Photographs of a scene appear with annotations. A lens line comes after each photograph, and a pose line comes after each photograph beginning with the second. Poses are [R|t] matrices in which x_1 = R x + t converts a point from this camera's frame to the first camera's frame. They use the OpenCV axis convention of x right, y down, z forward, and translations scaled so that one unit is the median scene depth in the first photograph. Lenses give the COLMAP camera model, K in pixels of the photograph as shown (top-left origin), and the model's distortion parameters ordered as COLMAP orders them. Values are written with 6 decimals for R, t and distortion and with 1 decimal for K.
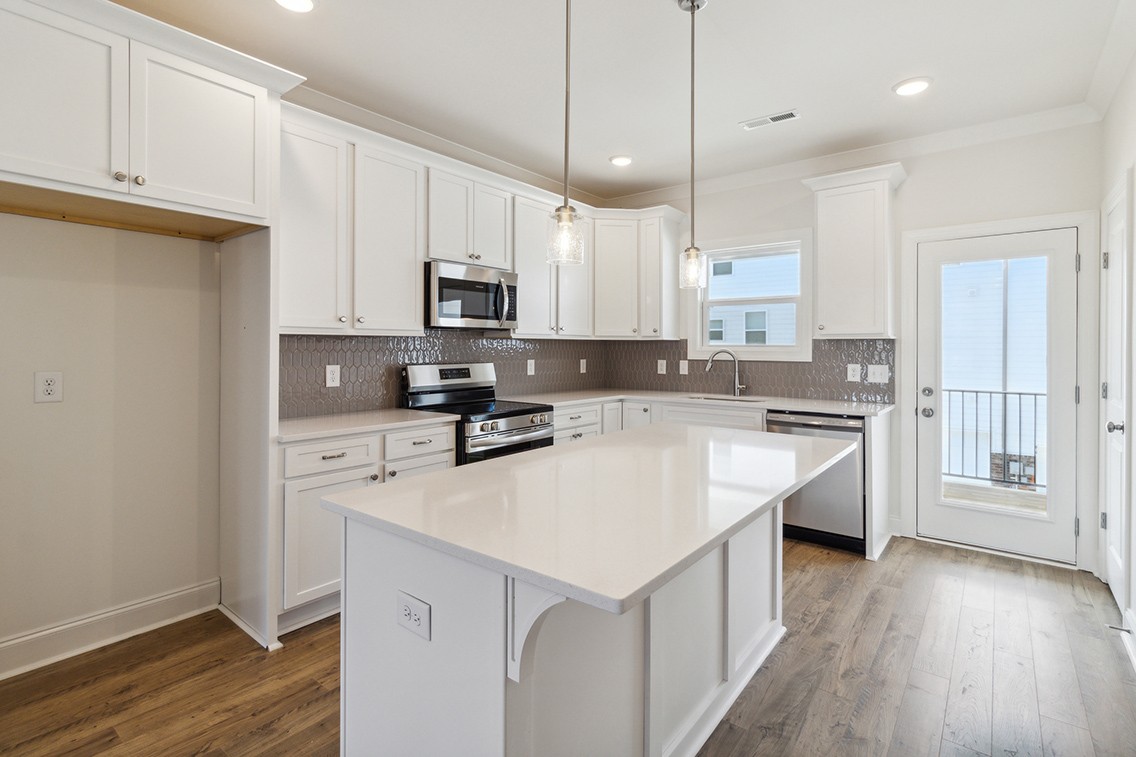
lens RADIAL K [[532.0, 0, 568.7], [0, 532.0, 354.2], [0, 0, 1]] dist [0.000416, -0.000020]
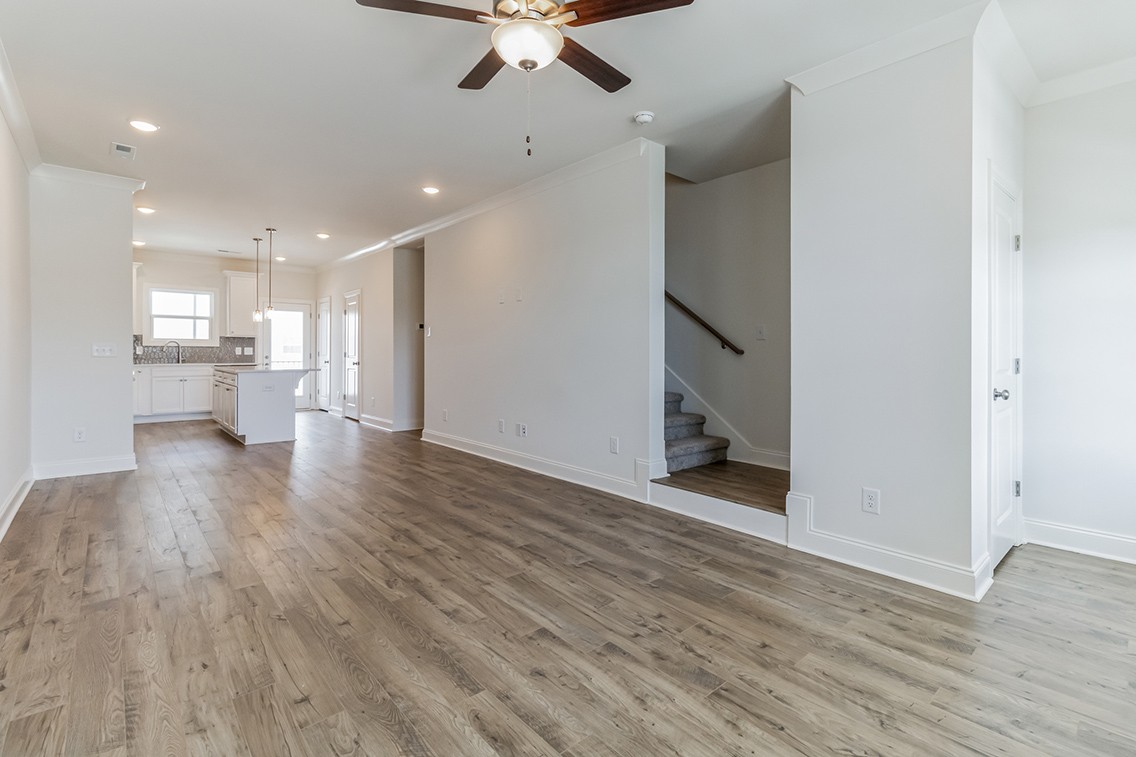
lens RADIAL K [[525.0, 0, 585.0], [0, 525.0, 363.0], [0, 0, 1]] dist [-0.000471, -0.000073]
pose [[0.164526, -0.030275, 0.985908, -1.556987], [0.000545, 0.999531, 0.030602, 0.016898], [-0.986373, -0.004498, 0.164466, -0.959970]]
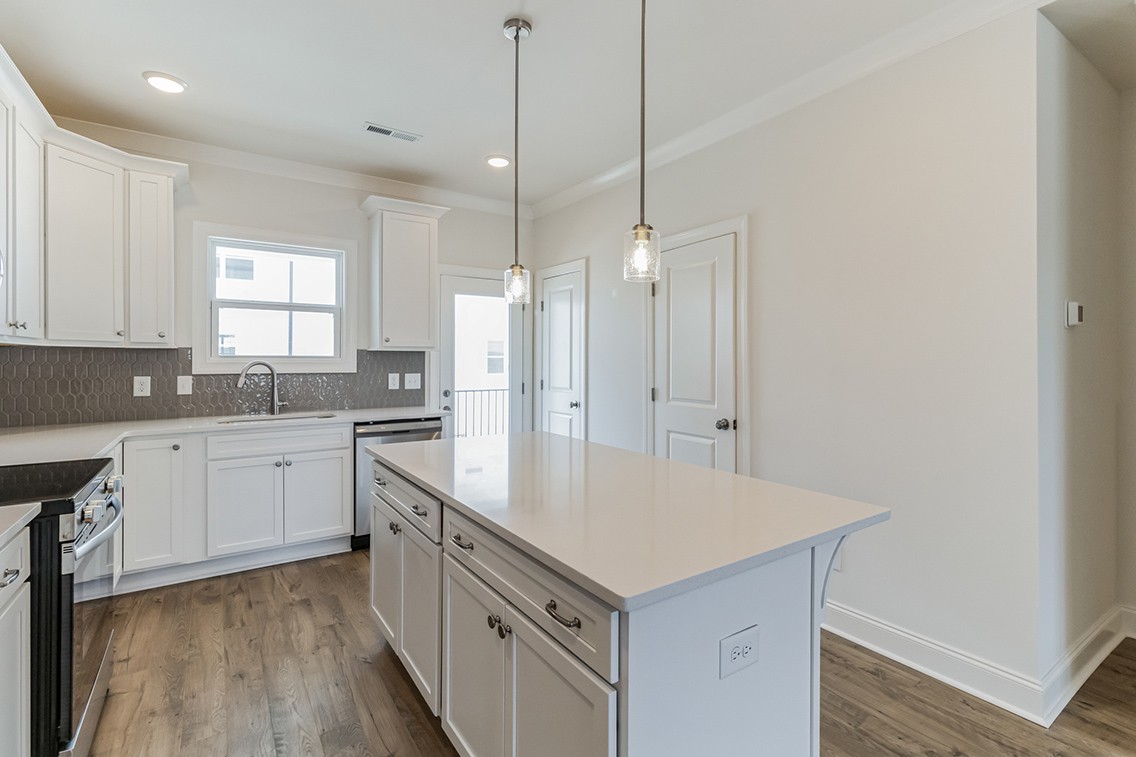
lens RADIAL K [[532.0, 0, 568.7], [0, 532.0, 354.2], [0, 0, 1]] dist [0.000416, -0.000020]
pose [[0.309628, 0.006143, 0.950838, -0.388478], [0.011838, 0.999877, -0.010315, -0.005242], [-0.950784, 0.014450, 0.309517, 0.303281]]
